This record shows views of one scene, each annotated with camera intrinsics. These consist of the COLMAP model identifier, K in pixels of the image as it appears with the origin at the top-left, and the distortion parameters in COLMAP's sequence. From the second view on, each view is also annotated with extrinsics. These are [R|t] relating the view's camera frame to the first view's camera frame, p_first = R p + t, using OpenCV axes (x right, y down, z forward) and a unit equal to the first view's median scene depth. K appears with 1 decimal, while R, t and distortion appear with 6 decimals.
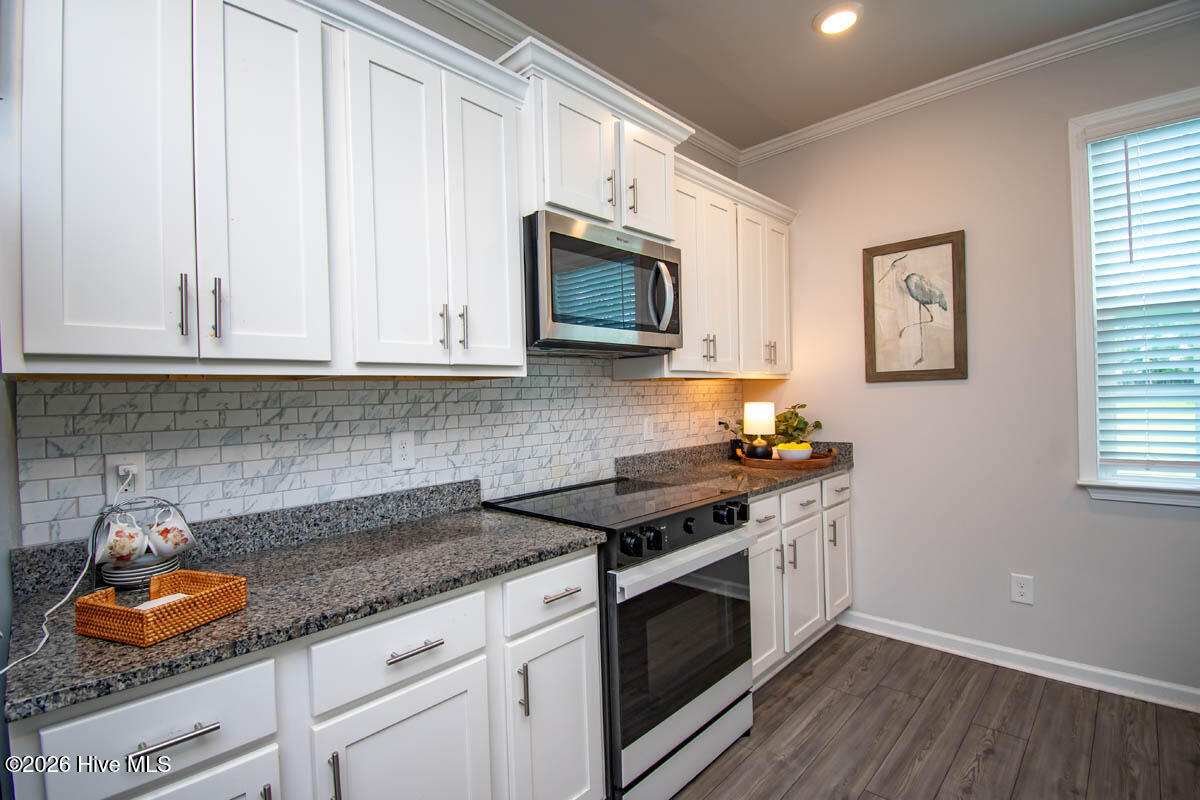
lens RADIAL K [[554.8, 0, 585.1], [0, 554.8, 400.7], [0, 0, 1]] dist [0.024902, -0.028471]
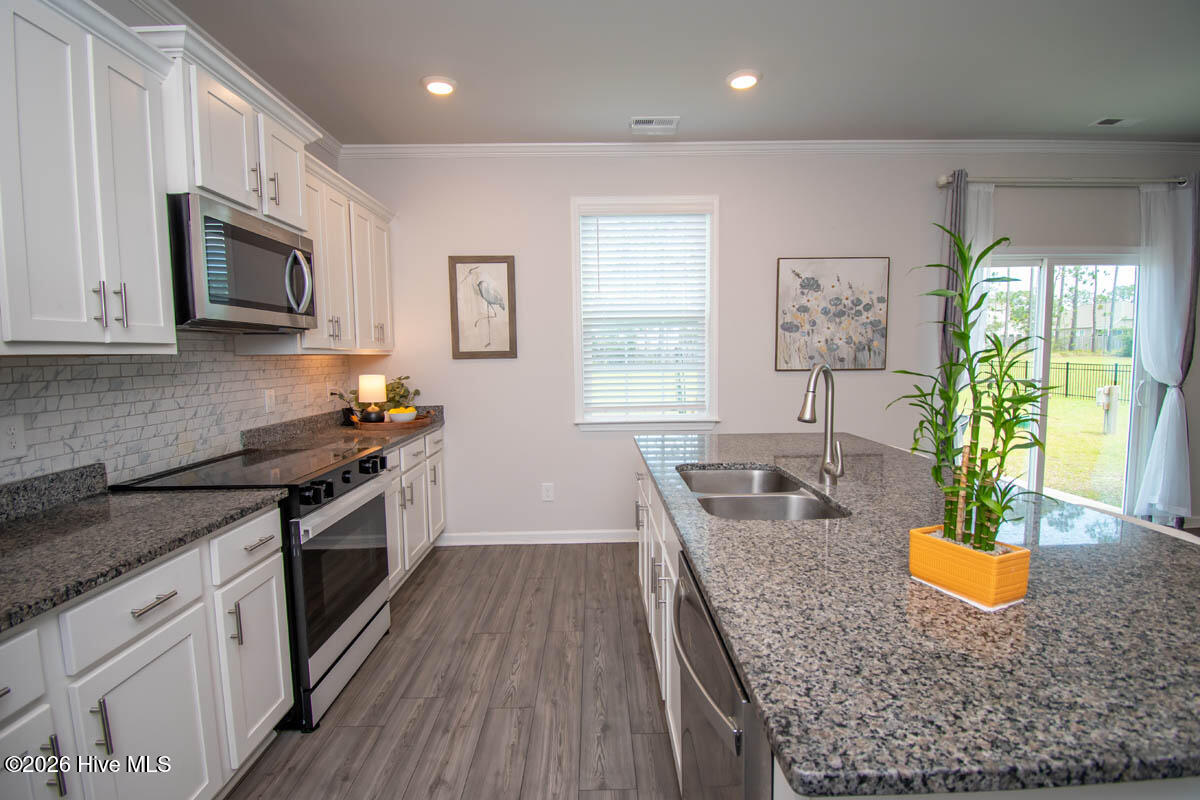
lens RADIAL K [[547.7, 0, 600.0], [0, 547.7, 400.0], [0, 0, 1]] dist [0.020008, -0.026930]
pose [[0.703757, -0.041453, 0.709230, -0.239901], [0.001038, 0.998355, 0.057323, -0.014351], [-0.710440, -0.039605, 0.702643, -0.221834]]
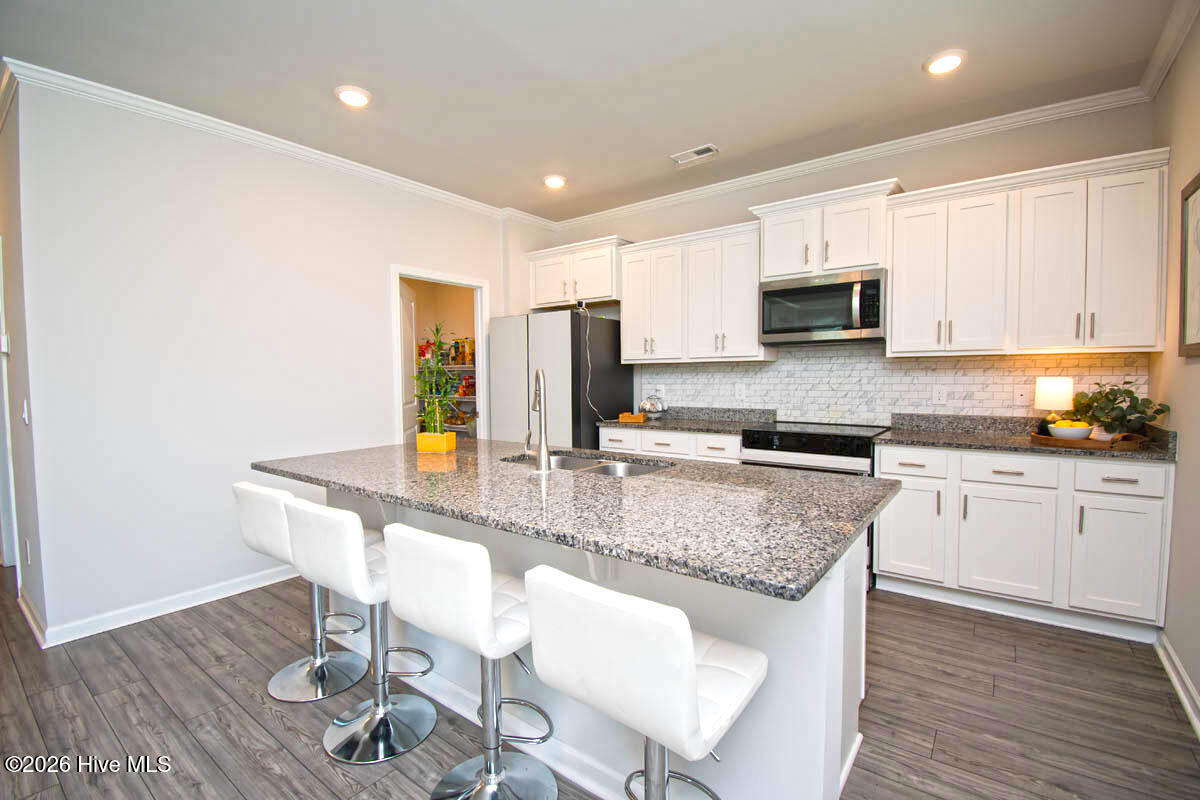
lens RADIAL K [[536.4, 0, 596.4], [0, 536.4, 400.4], [0, 0, 1]] dist [0.021977, -0.024997]
pose [[0.125918, 0.074916, -0.989208, 1.606652], [-0.000559, 0.997150, 0.075447, -0.039034], [0.992041, -0.008947, 0.125601, 0.097555]]
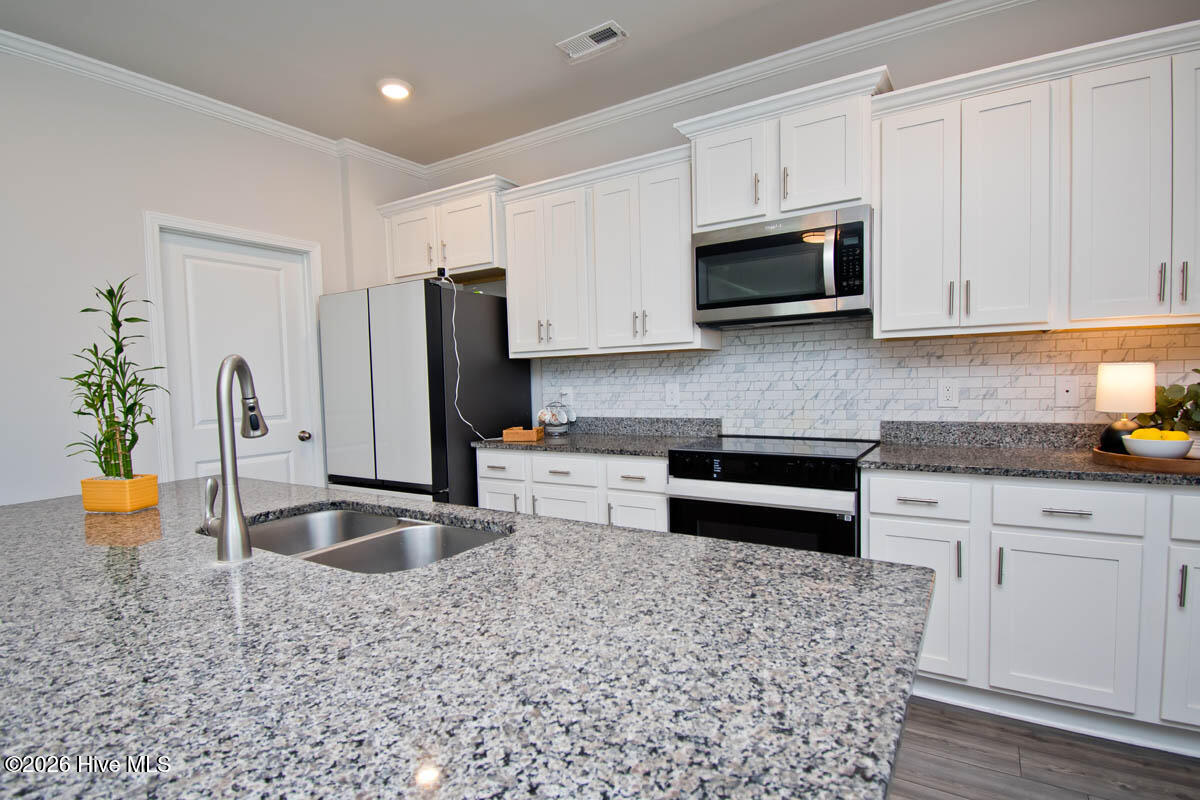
lens RADIAL K [[601.2, 0, 584.0], [0, 601.2, 412.4], [0, 0, 1]] dist [0.017256, -0.021601]
pose [[0.194530, 0.079650, -0.977657, 1.218087], [0.014948, 0.996341, 0.084147, -0.011376], [0.980783, -0.030983, 0.192628, 0.337788]]
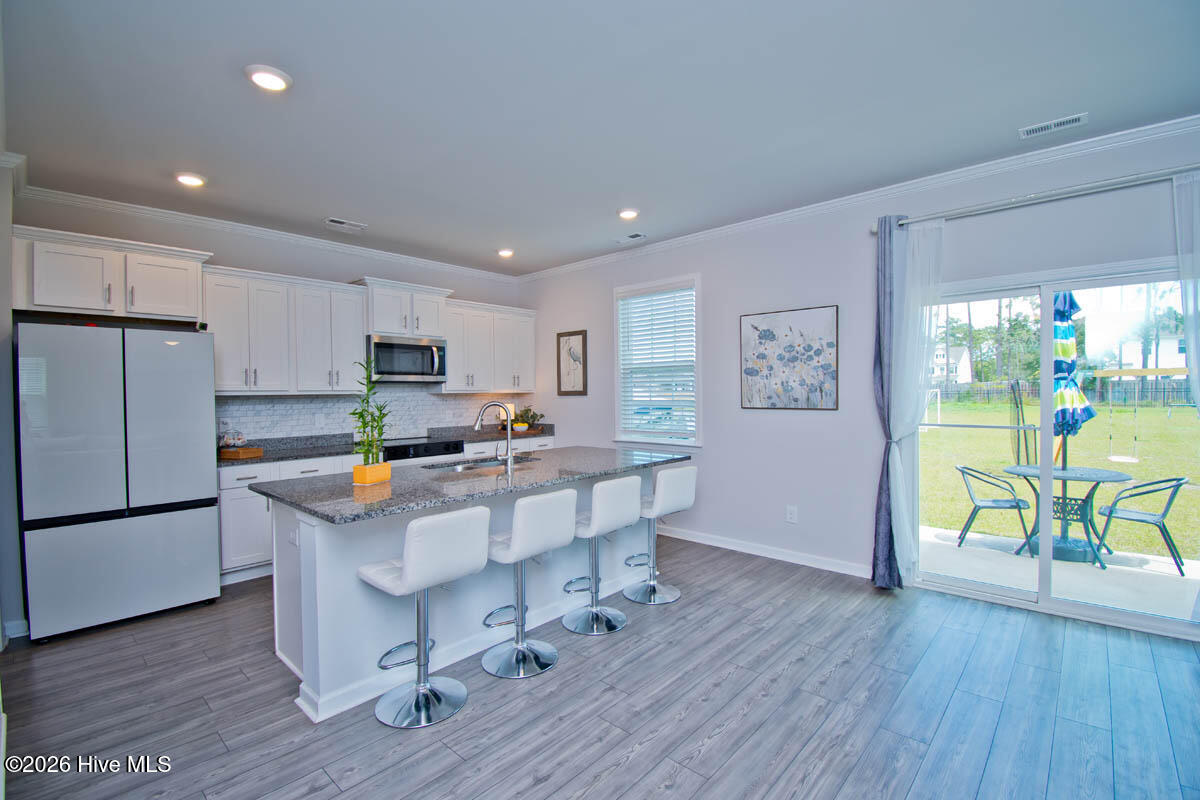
lens RADIAL K [[530.3, 0, 601.8], [0, 530.3, 401.1], [0, 0, 1]] dist [0.018331, -0.023961]
pose [[0.999081, 0.016027, 0.039750, 0.821611], [-0.016318, 0.999842, 0.007000, -0.040078], [-0.039631, -0.007643, 0.999185, -1.435726]]
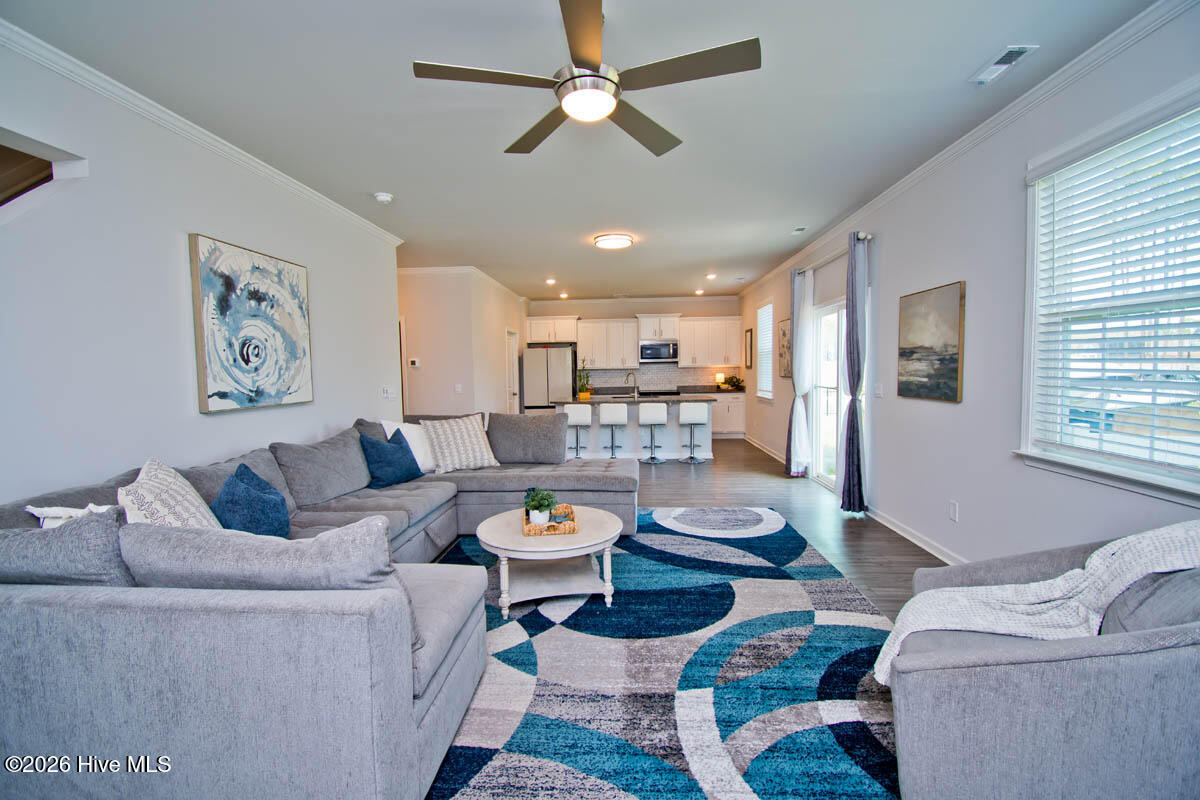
lens RADIAL K [[530.3, 0, 601.8], [0, 530.3, 401.1], [0, 0, 1]] dist [0.018331, -0.023961]
pose [[0.653873, 0.062054, -0.754055, 3.383195], [-0.006603, 0.997061, 0.076327, -0.106019], [0.756575, -0.044929, 0.652361, -2.584027]]
